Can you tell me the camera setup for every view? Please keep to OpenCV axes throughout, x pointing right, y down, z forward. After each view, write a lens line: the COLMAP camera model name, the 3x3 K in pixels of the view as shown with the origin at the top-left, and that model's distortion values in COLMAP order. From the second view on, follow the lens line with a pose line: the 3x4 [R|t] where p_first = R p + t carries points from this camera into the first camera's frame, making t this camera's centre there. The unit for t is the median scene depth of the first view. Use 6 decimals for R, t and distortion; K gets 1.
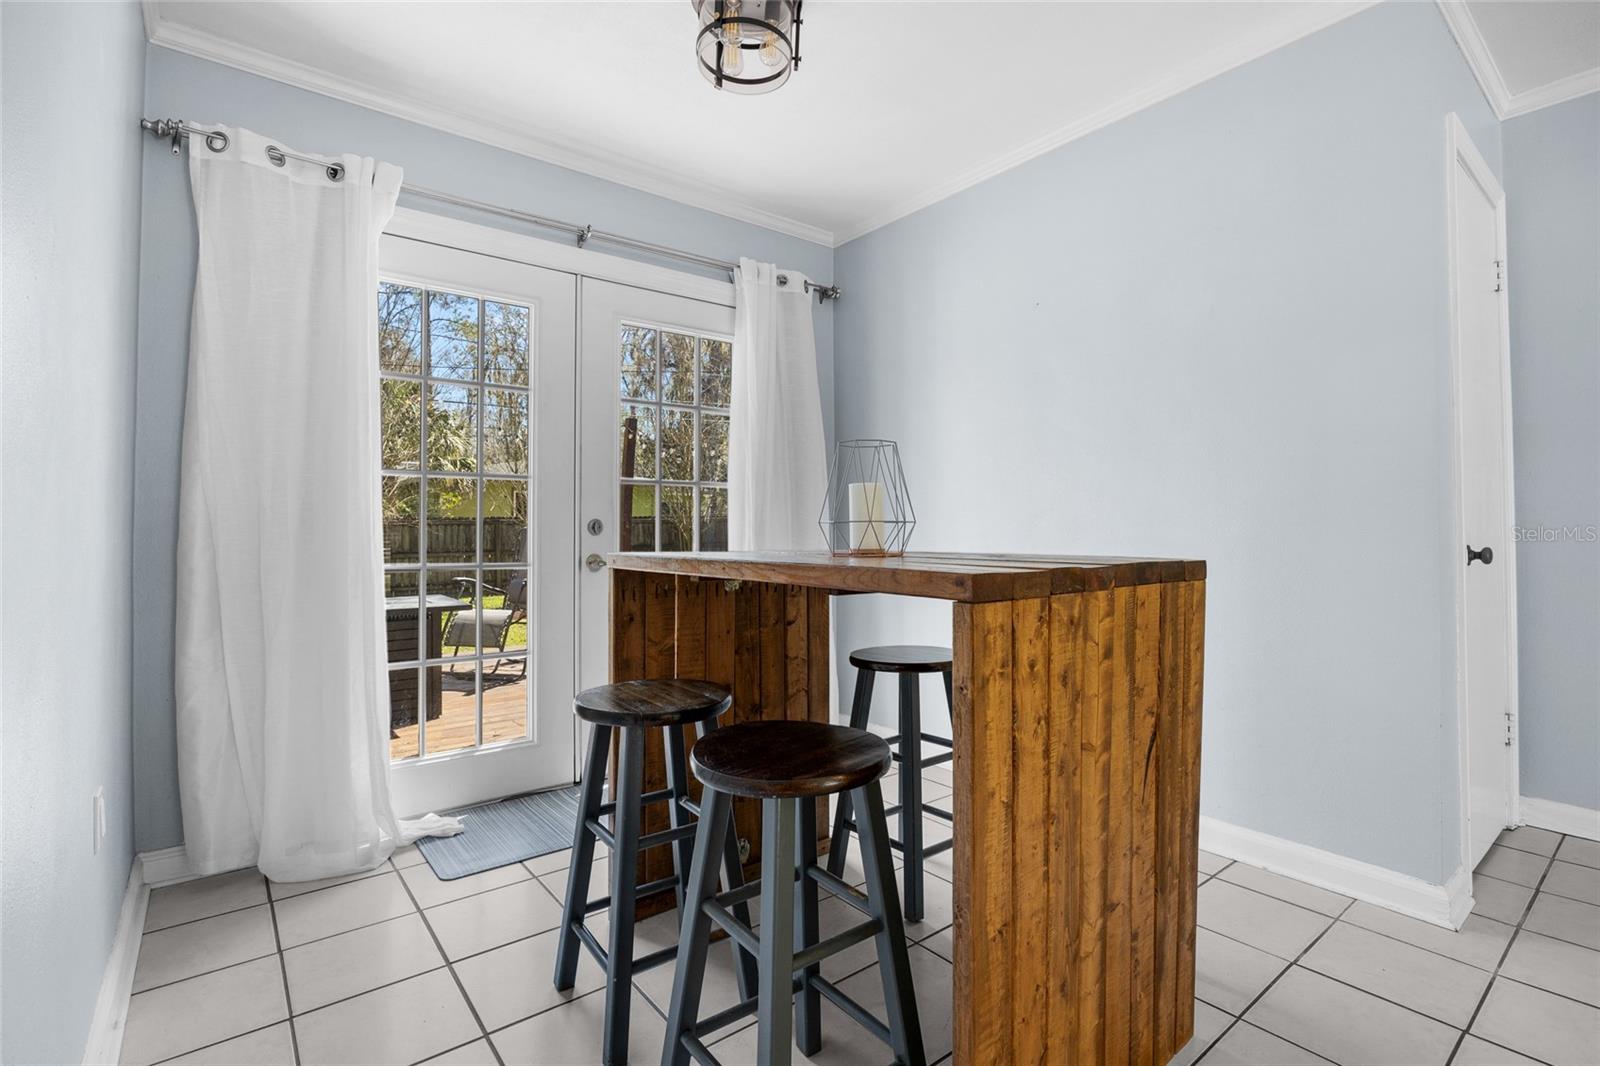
lens RADIAL K [[736.3, 0, 797.0], [0, 736.3, 520.1], [0, 0, 1]] dist [-0.017792, 0.001063]
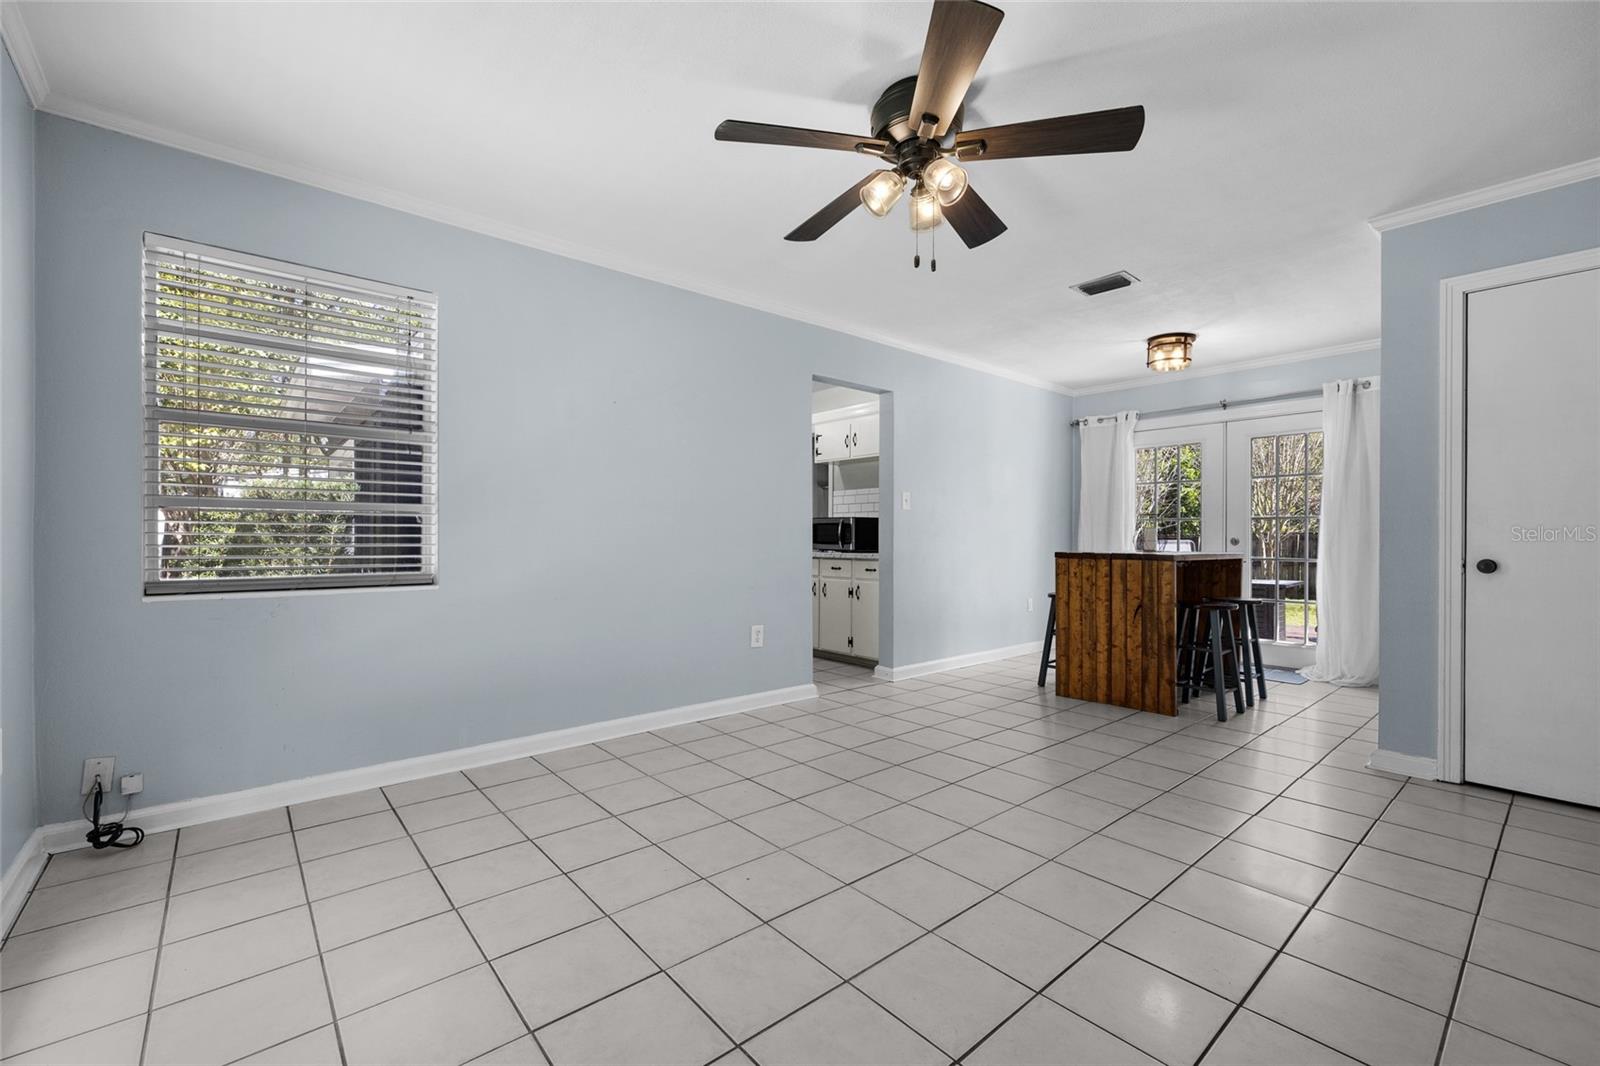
lens RADIAL K [[673.7, 0, 794.4], [0, 673.7, 537.8], [0, 0, 1]] dist [-0.002665, 0.000819]
pose [[0.041566, 0.003144, -0.999131, 3.524115], [0.007594, 0.999965, 0.003462, -0.038321], [0.999107, -0.007731, 0.041540, -0.704838]]
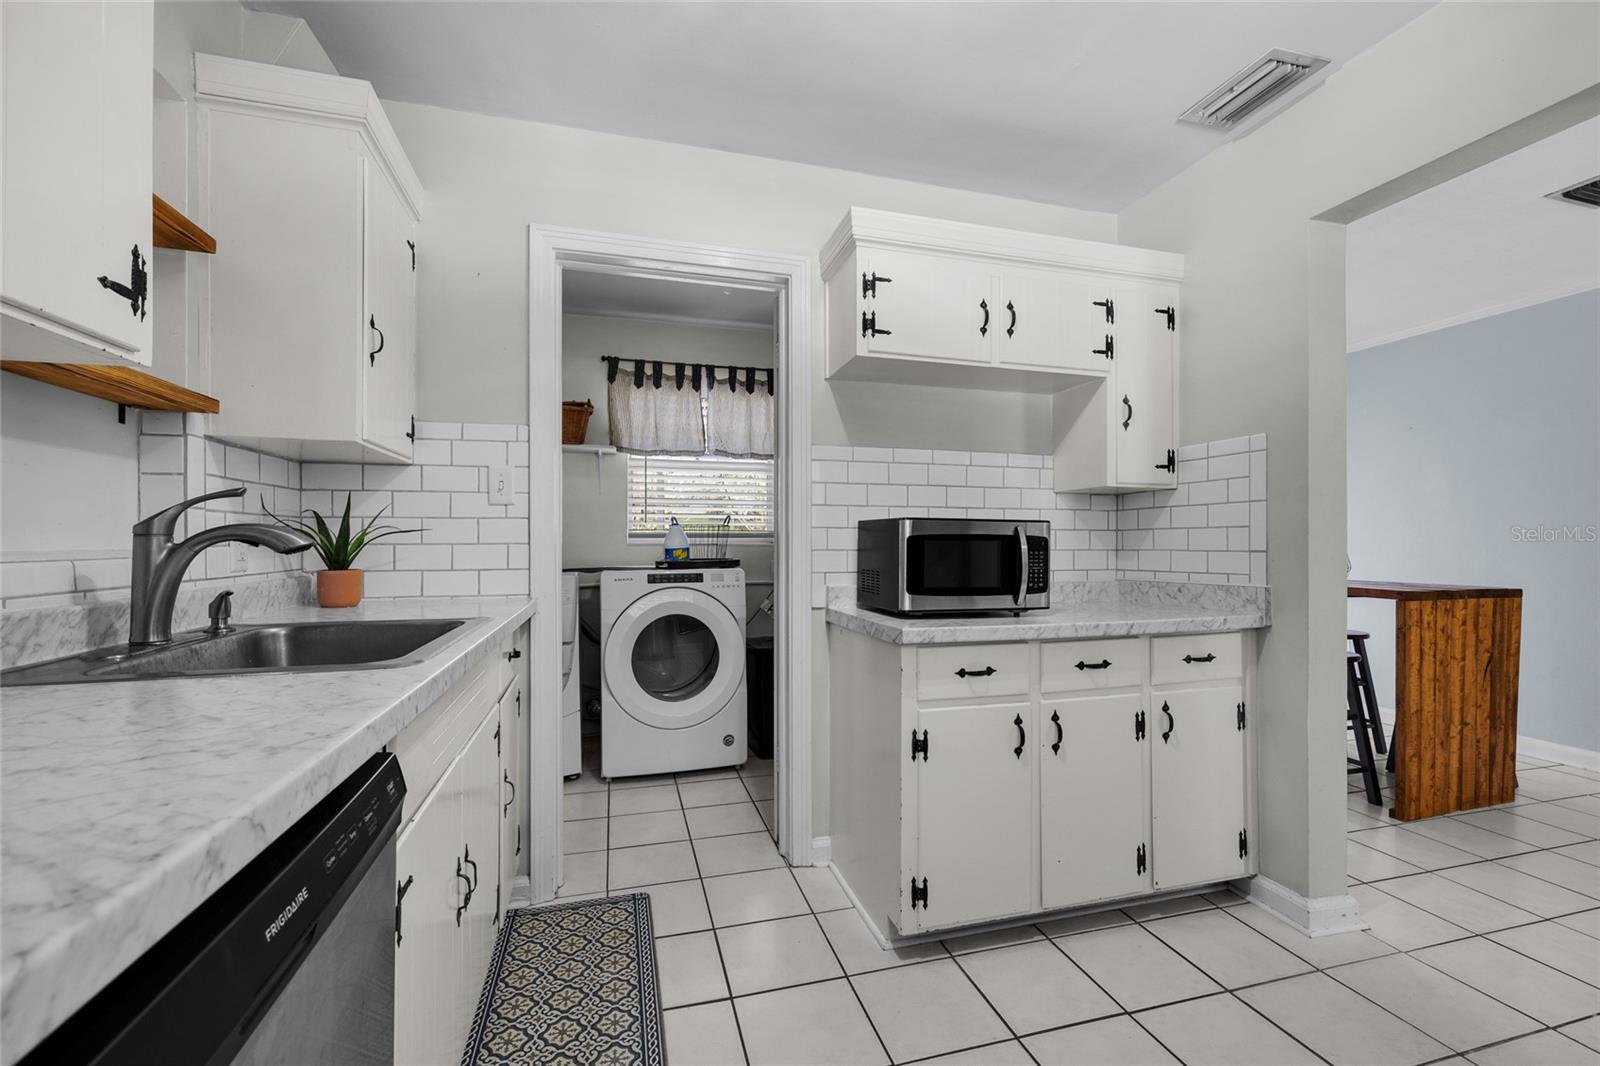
lens RADIAL K [[673.7, 0, 799.6], [0, 673.7, 541.5], [0, 0, 1]] dist [-0.002665, 0.000819]
pose [[0.924352, 0.003825, -0.381521, -0.771433], [-0.000345, 0.999958, 0.009189, -0.118875], [0.381540, -0.008362, 0.924315, -1.917033]]
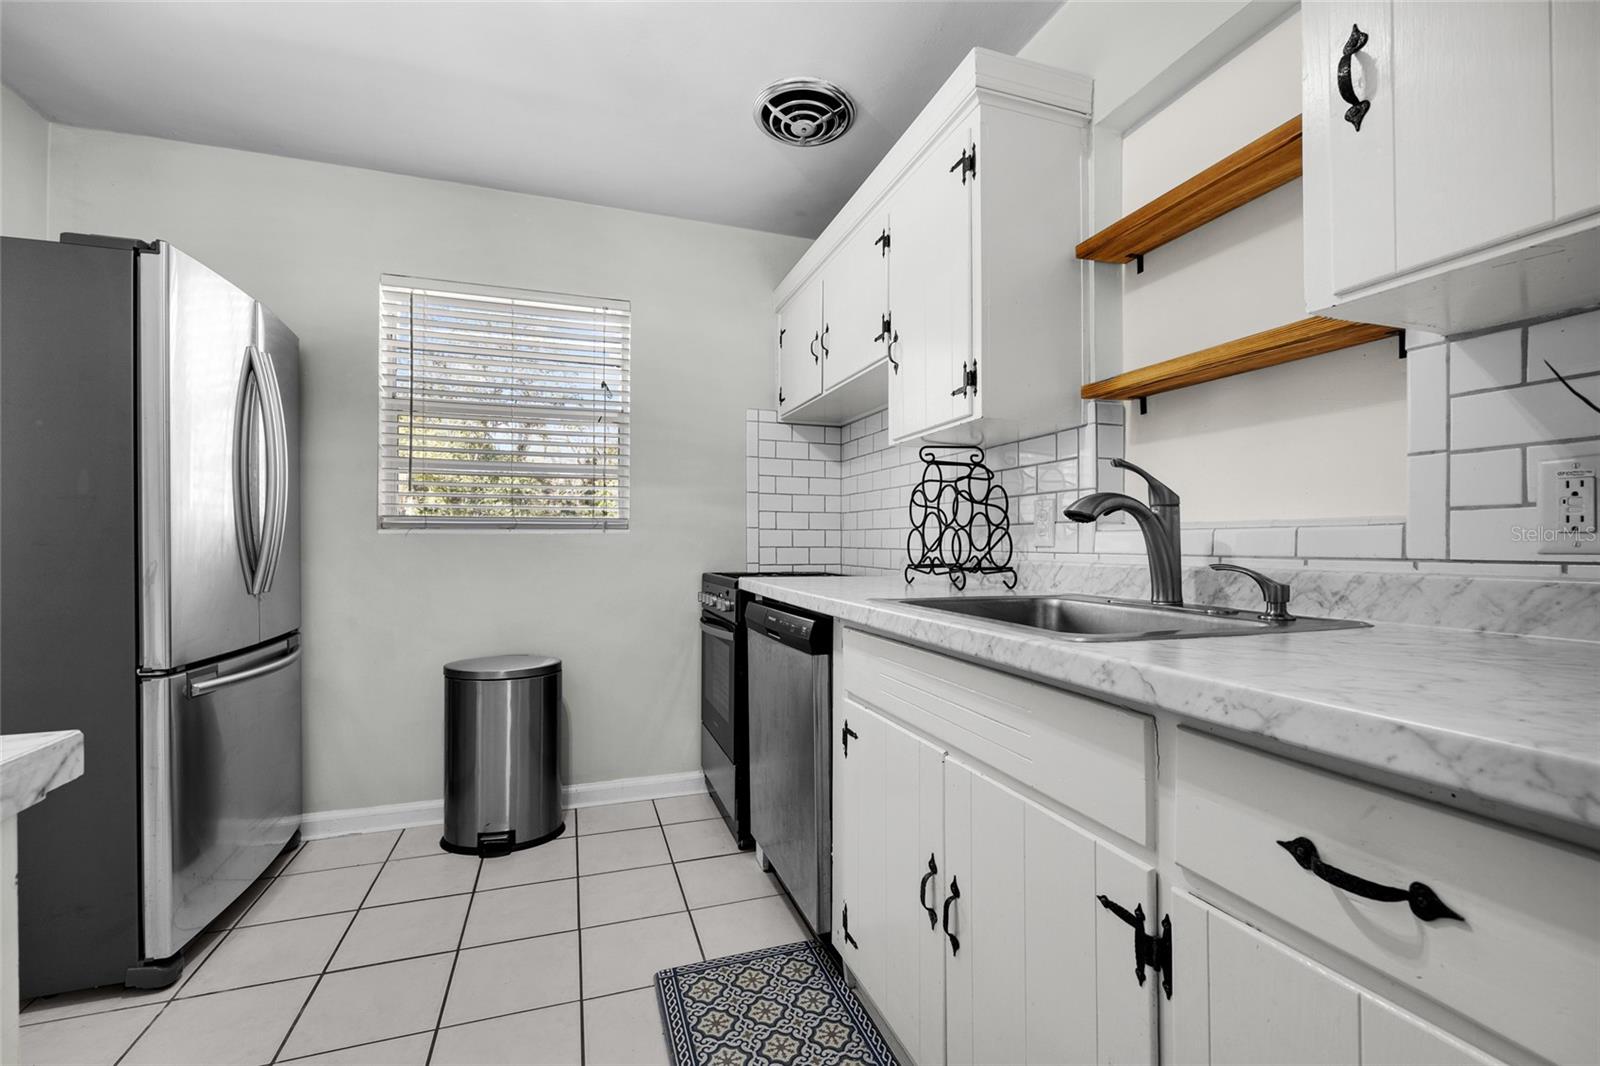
lens RADIAL K [[673.7, 0, 801.0], [0, 673.7, 536.3], [0, 0, 1]] dist [-0.002665, 0.000819]
pose [[-0.941907, 0.007483, 0.335791, -1.724838], [0.001144, 0.999817, -0.019073, -0.053821], [-0.335873, -0.017581, -0.941743, -0.306896]]
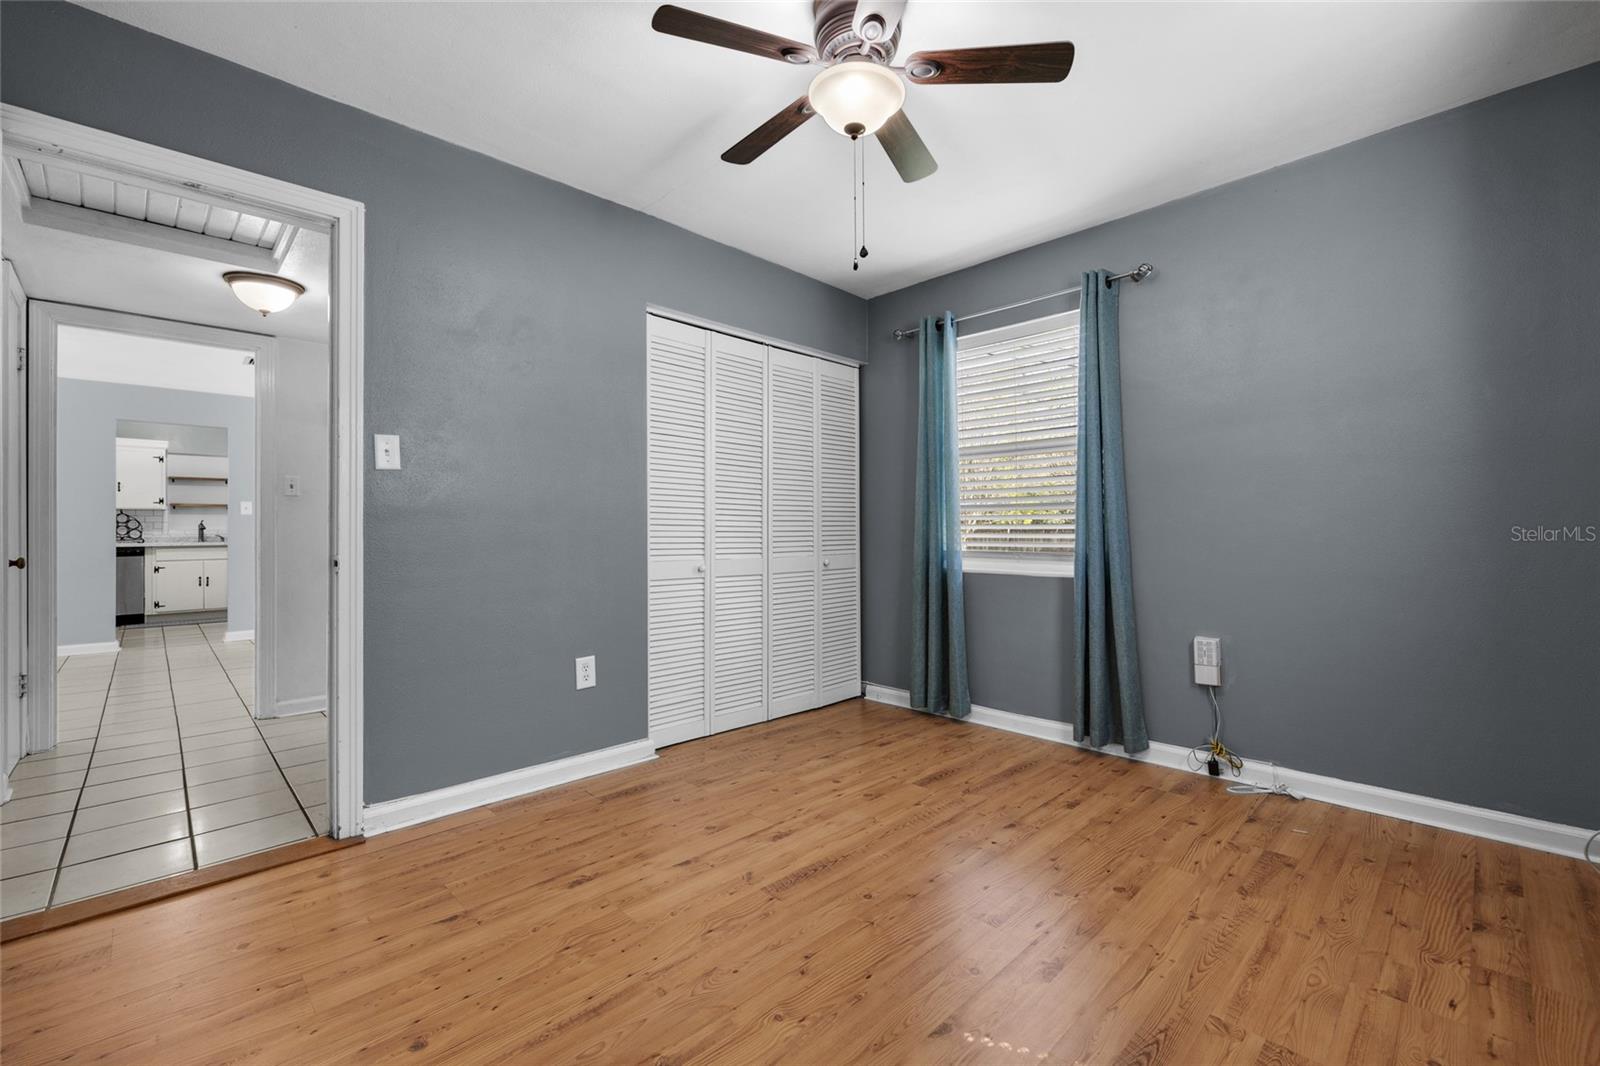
lens RADIAL K [[673.7, 0, 797.0], [0, 673.7, 524.0], [0, 0, 1]] dist [-0.002665, 0.000819]
pose [[0.099879, -0.006814, -0.994976, 5.255206], [0.015212, 0.999870, -0.005321, -0.021965], [0.994883, -0.014604, 0.099970, 3.740117]]
